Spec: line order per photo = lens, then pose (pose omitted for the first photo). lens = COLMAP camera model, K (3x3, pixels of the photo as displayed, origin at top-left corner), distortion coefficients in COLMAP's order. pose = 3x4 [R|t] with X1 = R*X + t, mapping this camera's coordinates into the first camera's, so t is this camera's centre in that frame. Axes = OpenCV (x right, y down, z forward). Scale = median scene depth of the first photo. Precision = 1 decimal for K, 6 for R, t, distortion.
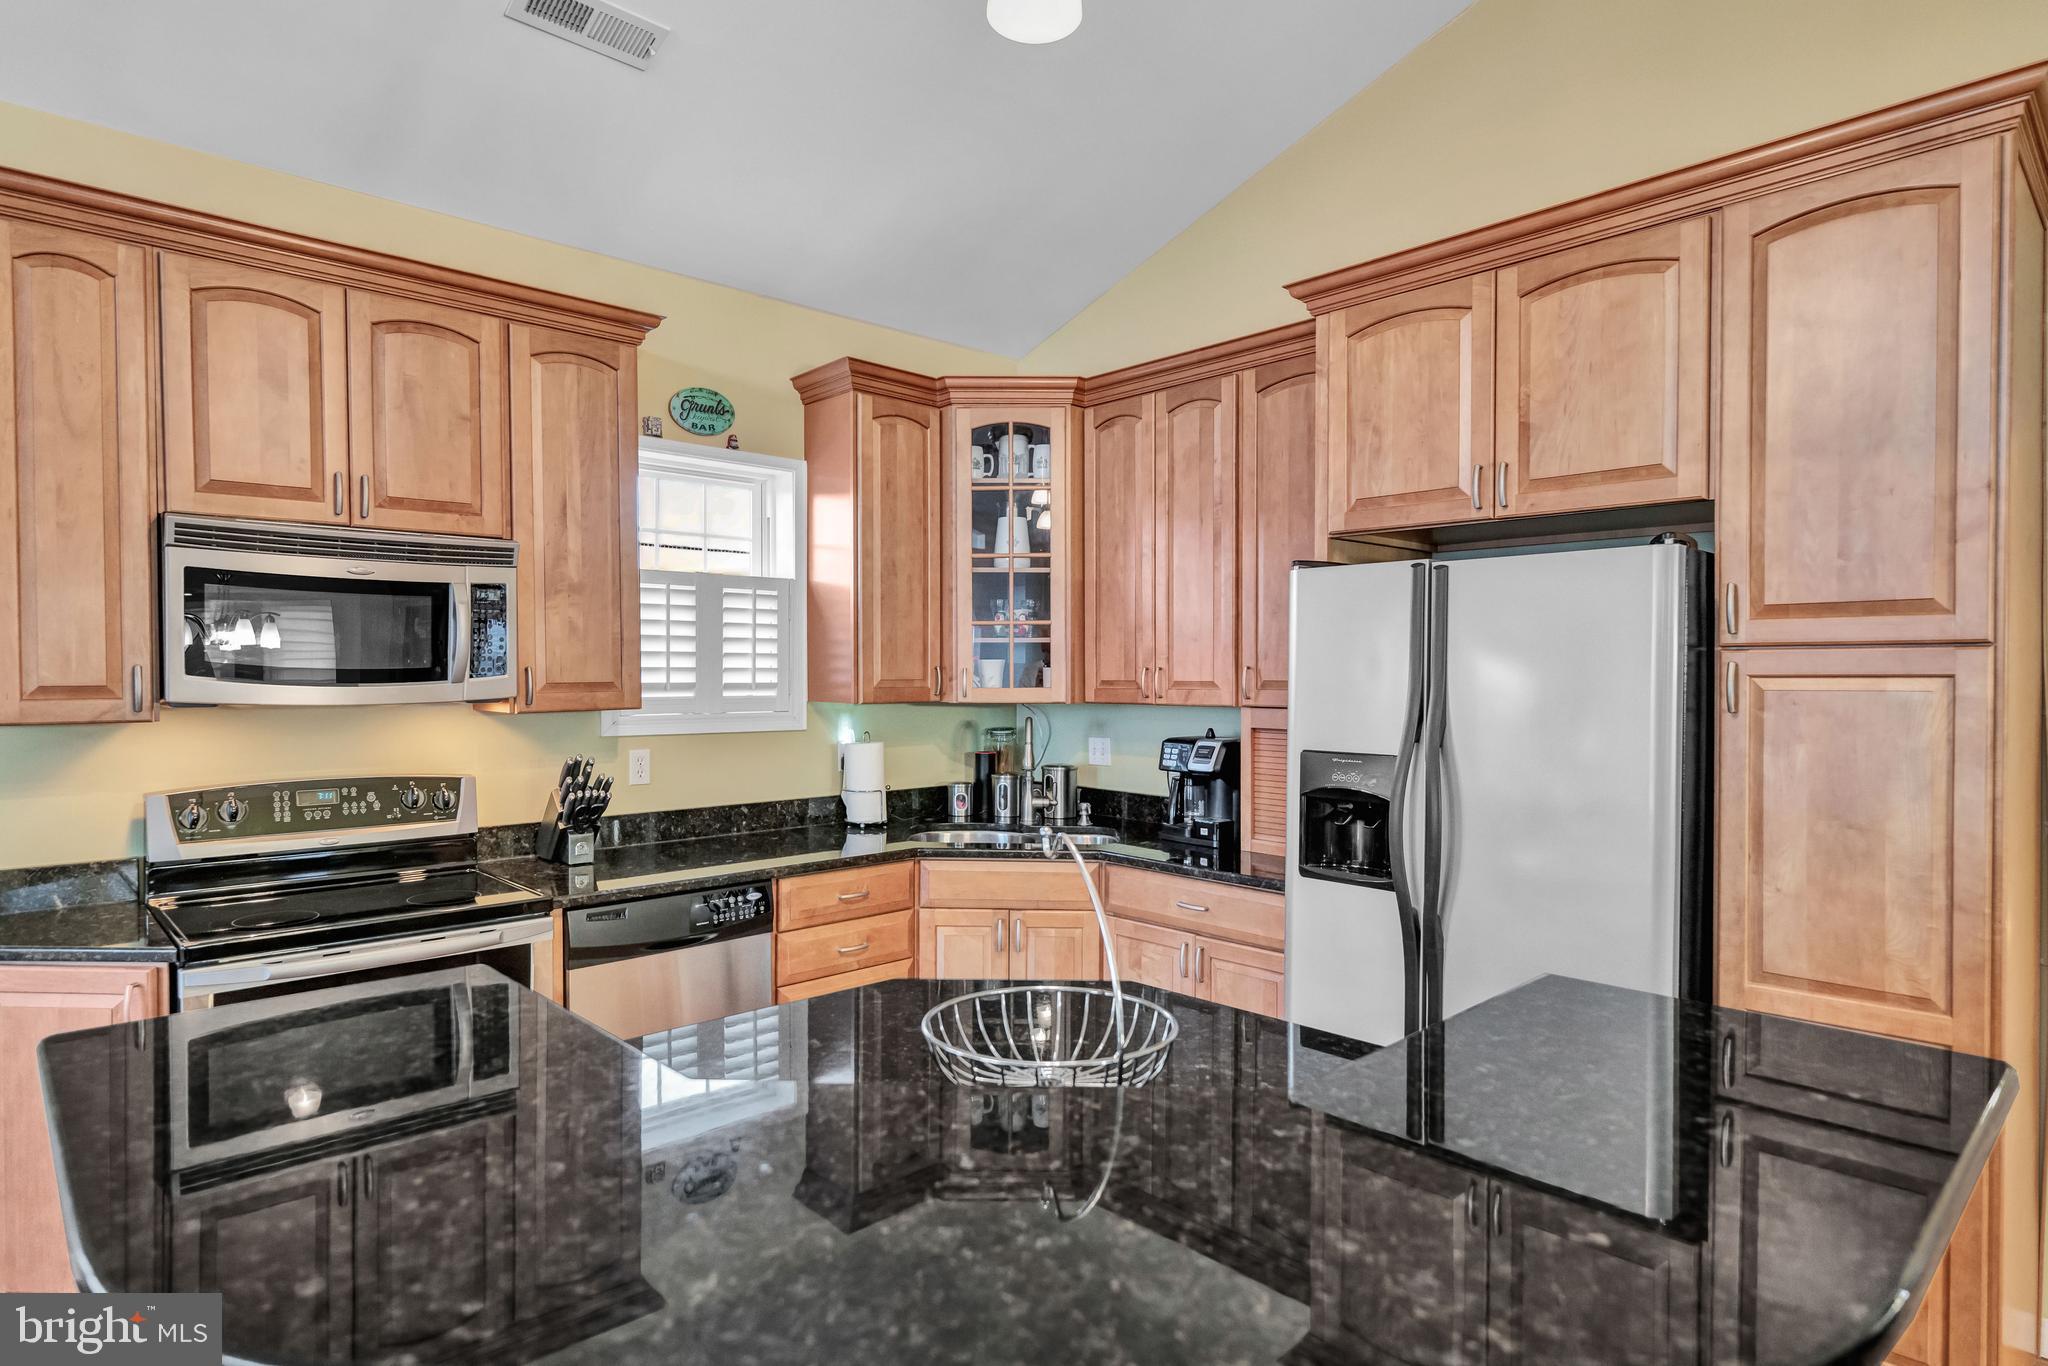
lens RADIAL K [[1138.7, 0, 1028.9], [0, 1138.7, 695.1], [0, 0, 1]] dist [-0.000018, 0.000476]
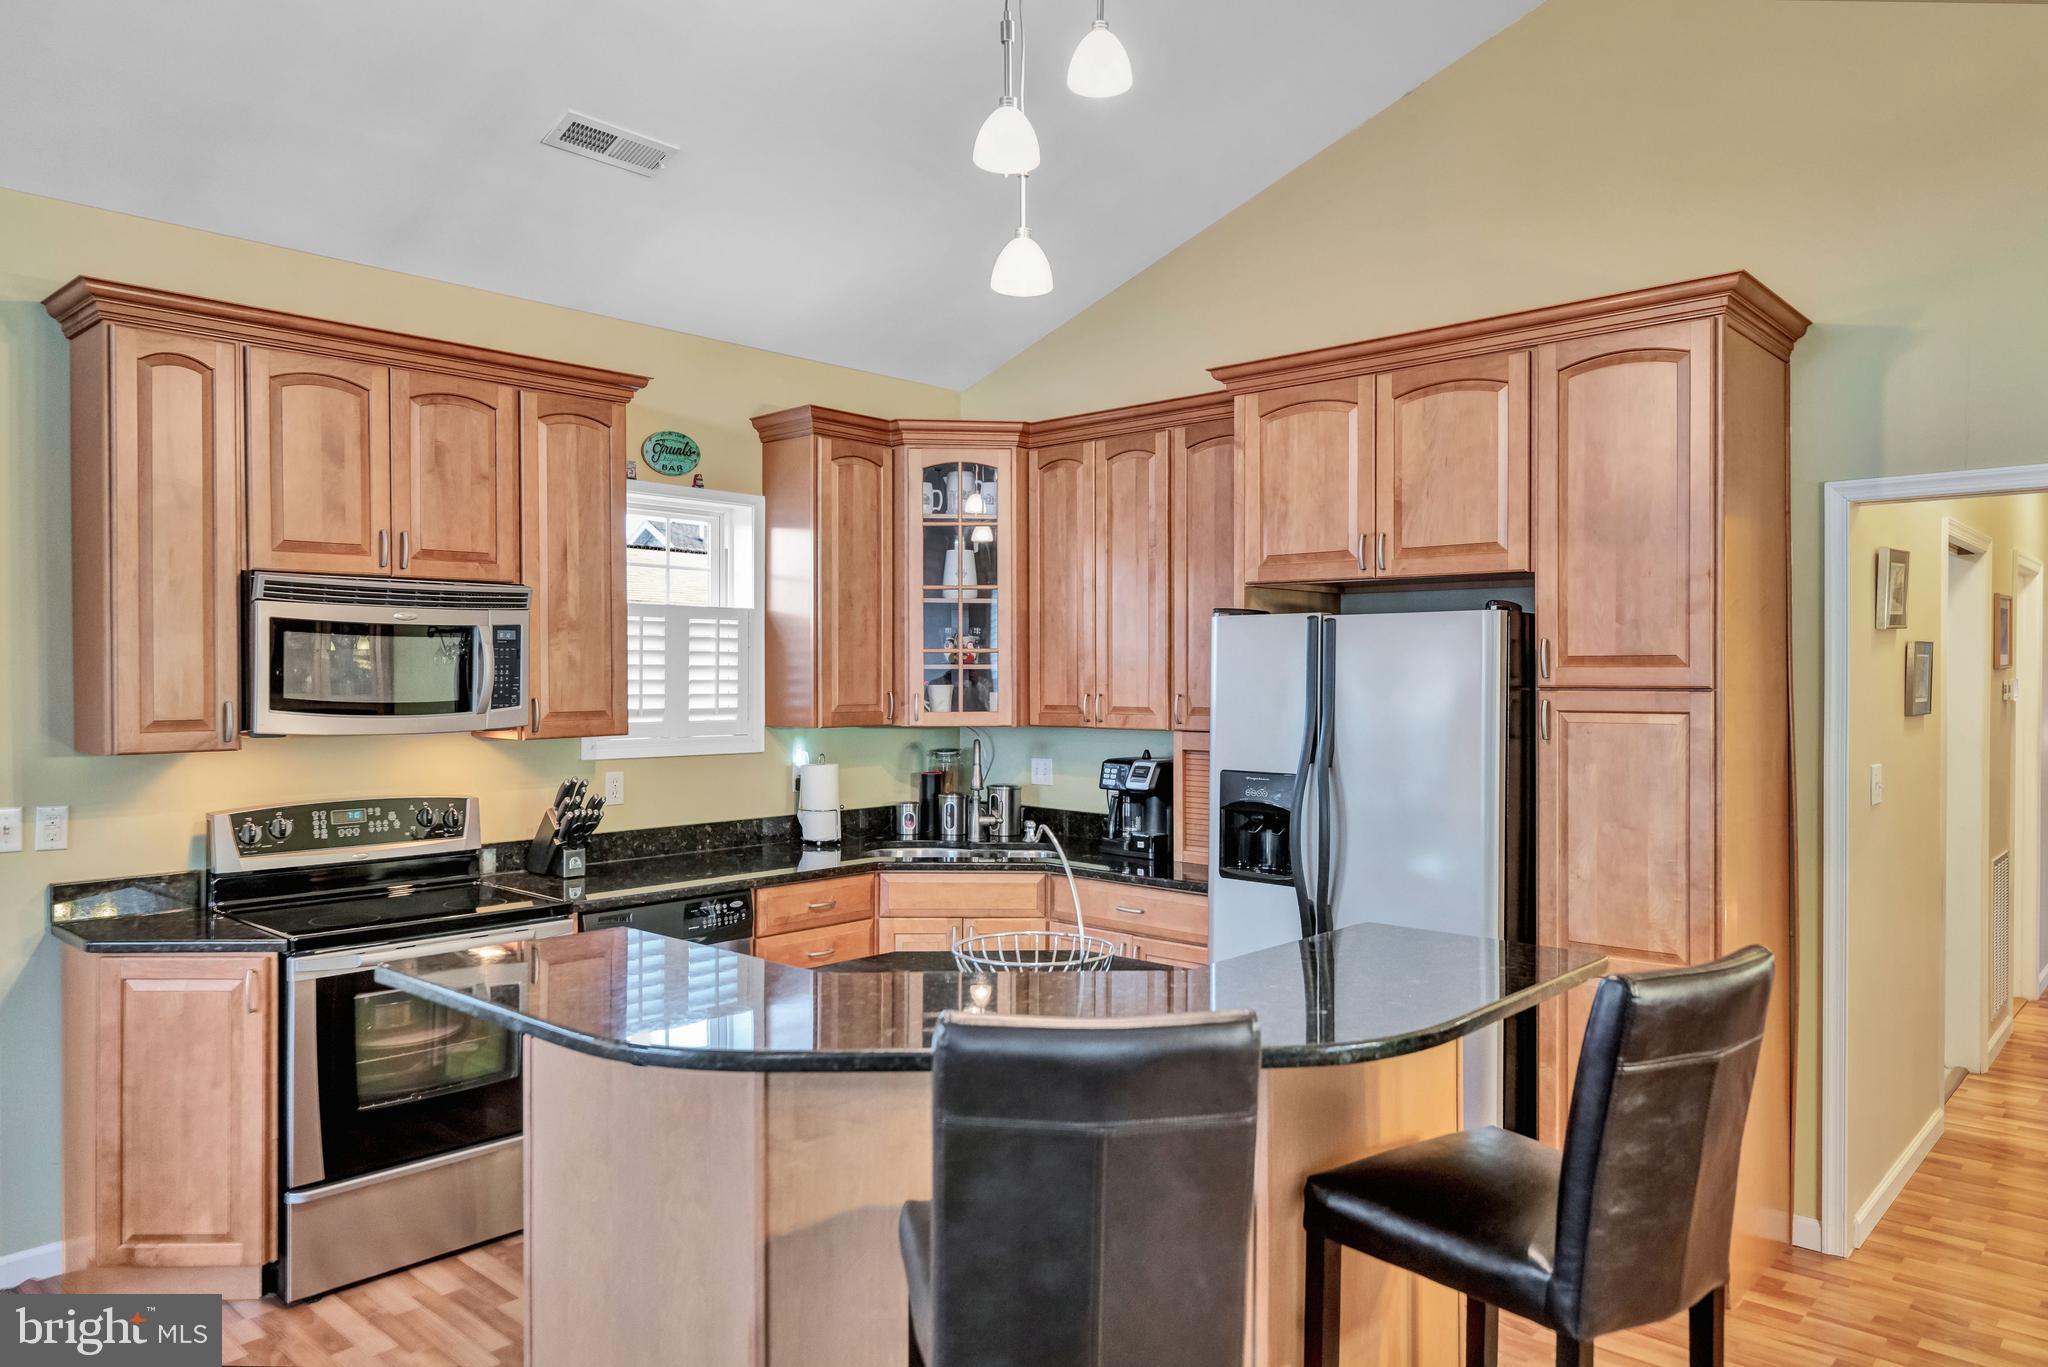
lens RADIAL K [[1382.8, 0, 1051.5], [0, 1382.8, 687.1], [0, 0, 1]] dist [-0.001426, -0.003795]
pose [[0.996505, 0.000249, 0.083534, -0.048475], [0.000668, 0.999940, -0.010960, -0.019415], [-0.083532, 0.010977, 0.996445, -0.365355]]
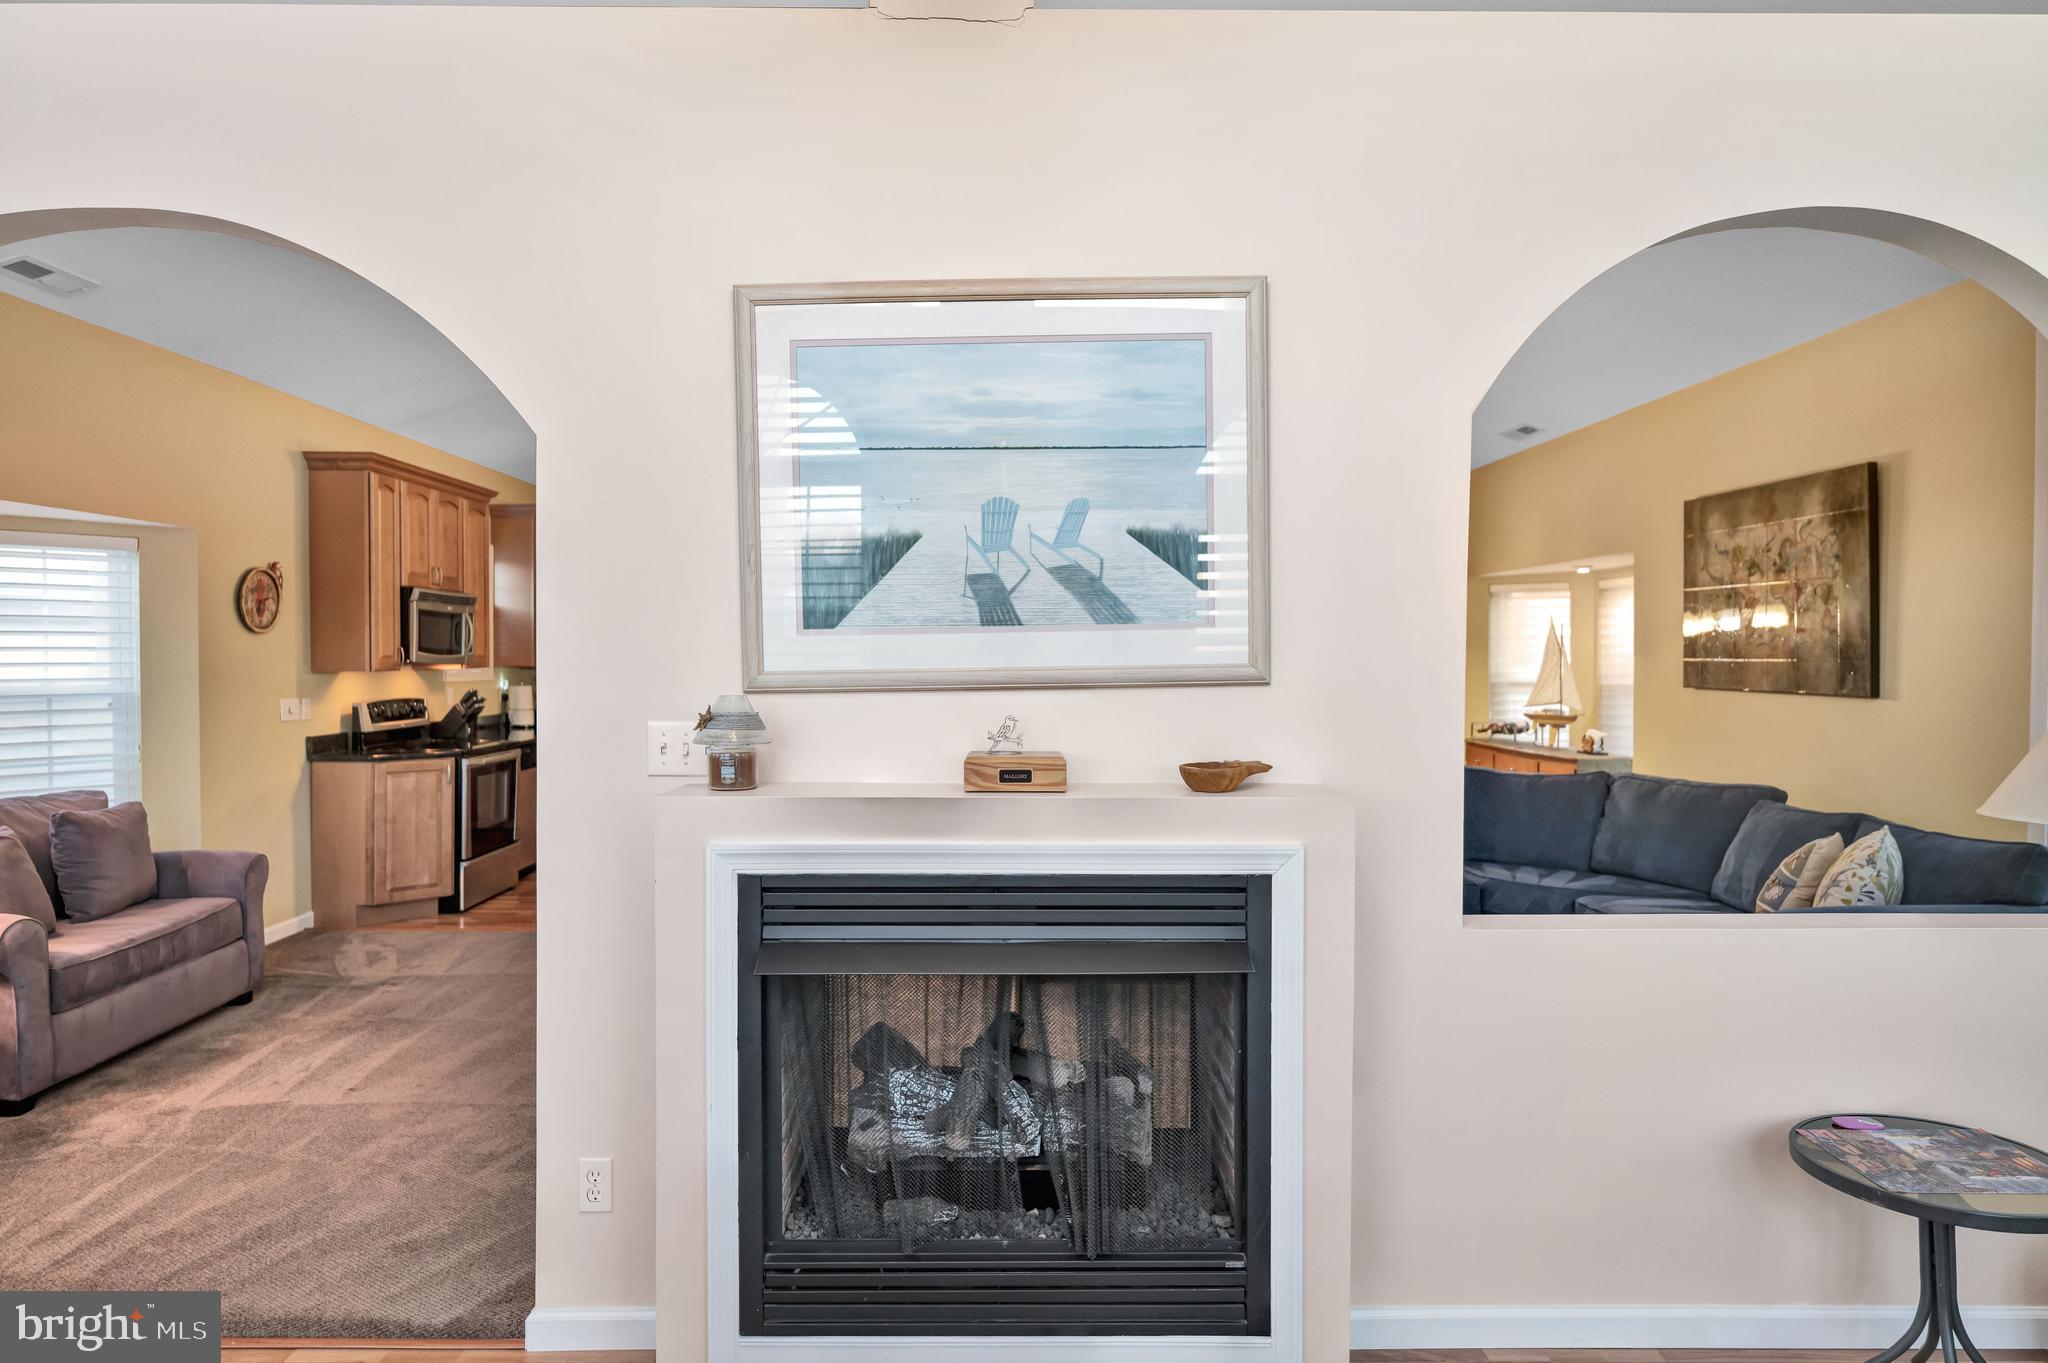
lens RADIAL K [[1161.1, 0, 1025.2], [0, 1161.1, 672.6], [0, 0, 1]] dist [0.001508, -0.000416]
pose [[0.681266, -0.011543, 0.731945, -1.316896], [0.014544, 0.999892, 0.002232, 0.032964], [-0.731892, 0.009125, 0.681360, -1.332646]]
